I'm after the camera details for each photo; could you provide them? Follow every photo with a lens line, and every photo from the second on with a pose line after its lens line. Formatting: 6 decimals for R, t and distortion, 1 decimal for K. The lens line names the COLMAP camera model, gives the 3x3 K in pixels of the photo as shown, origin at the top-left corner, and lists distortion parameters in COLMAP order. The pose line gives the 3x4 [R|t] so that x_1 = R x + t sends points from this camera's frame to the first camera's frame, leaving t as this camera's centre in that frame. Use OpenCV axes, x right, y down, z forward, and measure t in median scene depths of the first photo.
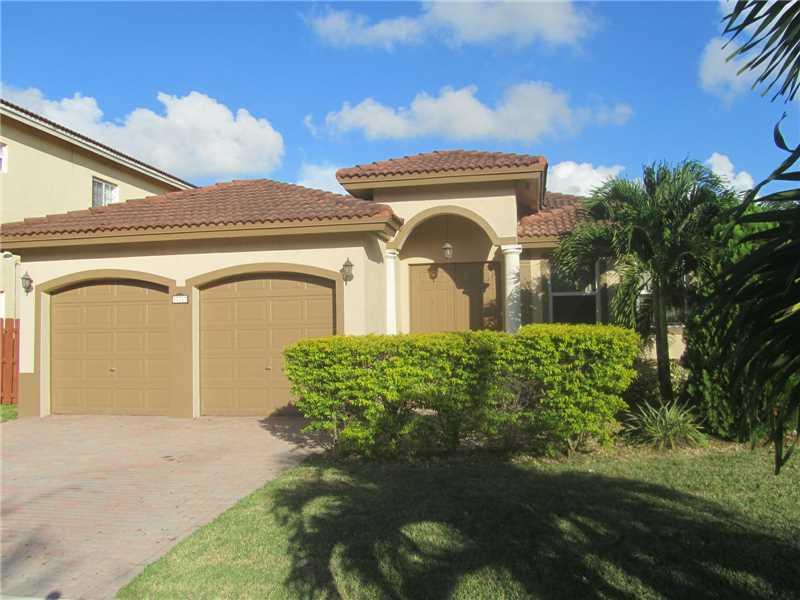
lens RADIAL K [[665.1, 0, 400.0], [0, 665.1, 300.0], [0, 0, 1]] dist [-0.029565, -0.004765]
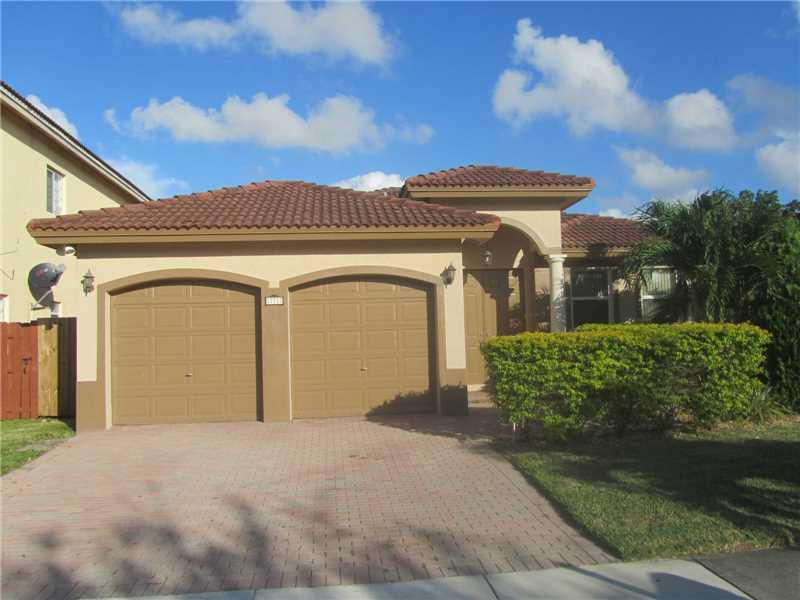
lens RADIAL K [[656.5, 0, 409.4], [0, 656.5, 288.0], [0, 0, 1]] dist [-0.034647, 0.003965]
pose [[0.953167, 0.010970, 0.302246, -0.385129], [-0.002462, 0.999590, -0.028514, 0.006199], [-0.302435, 0.026435, 0.952803, 0.014363]]
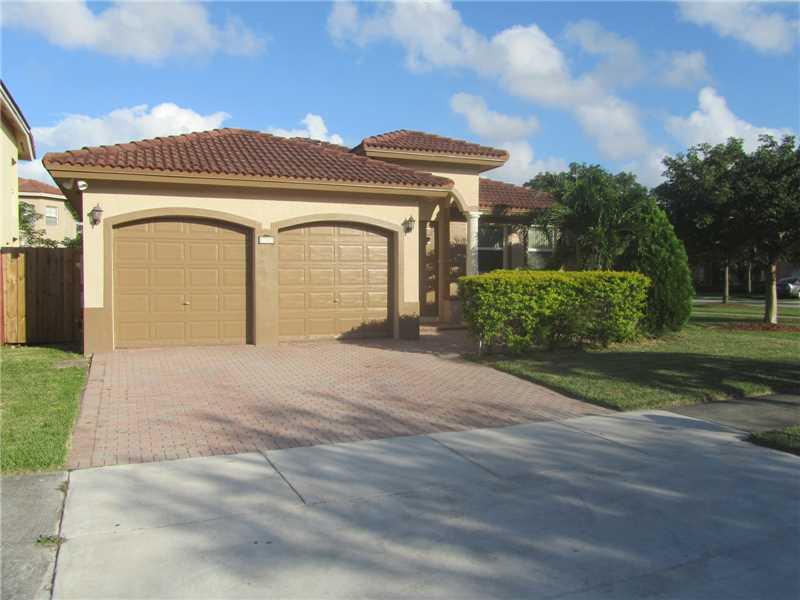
lens RADIAL K [[656.5, 0, 409.4], [0, 656.5, 288.0], [0, 0, 1]] dist [-0.034647, 0.003965]
pose [[0.823395, 0.007100, 0.567425, -0.675432], [-0.041342, 0.998015, 0.047504, 0.015095], [-0.565961, -0.062573, 0.822054, -0.049435]]
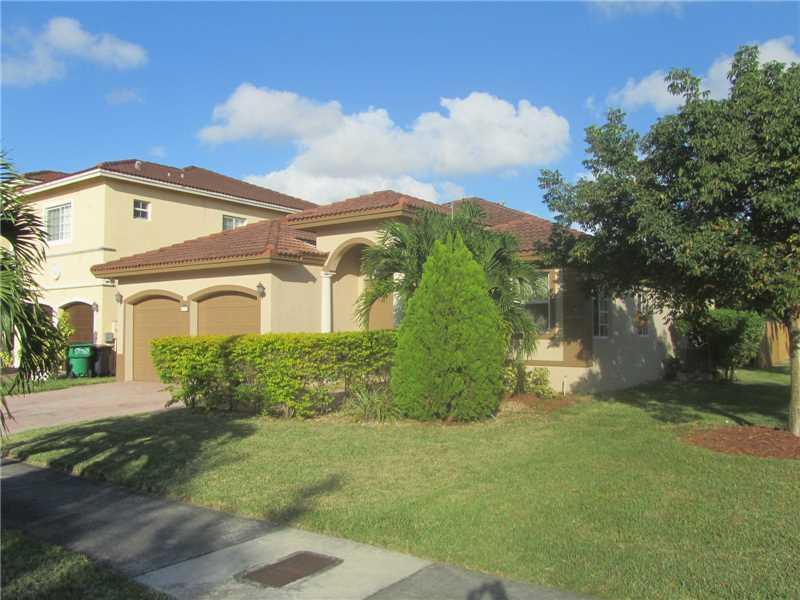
lens RADIAL K [[665.1, 0, 400.0], [0, 665.1, 300.0], [0, 0, 1]] dist [-0.029565, -0.004765]
pose [[0.905668, -0.006486, -0.423938, 0.696160], [0.014086, 0.999791, 0.014797, -0.032371], [0.423754, -0.019373, 0.905570, -0.171746]]
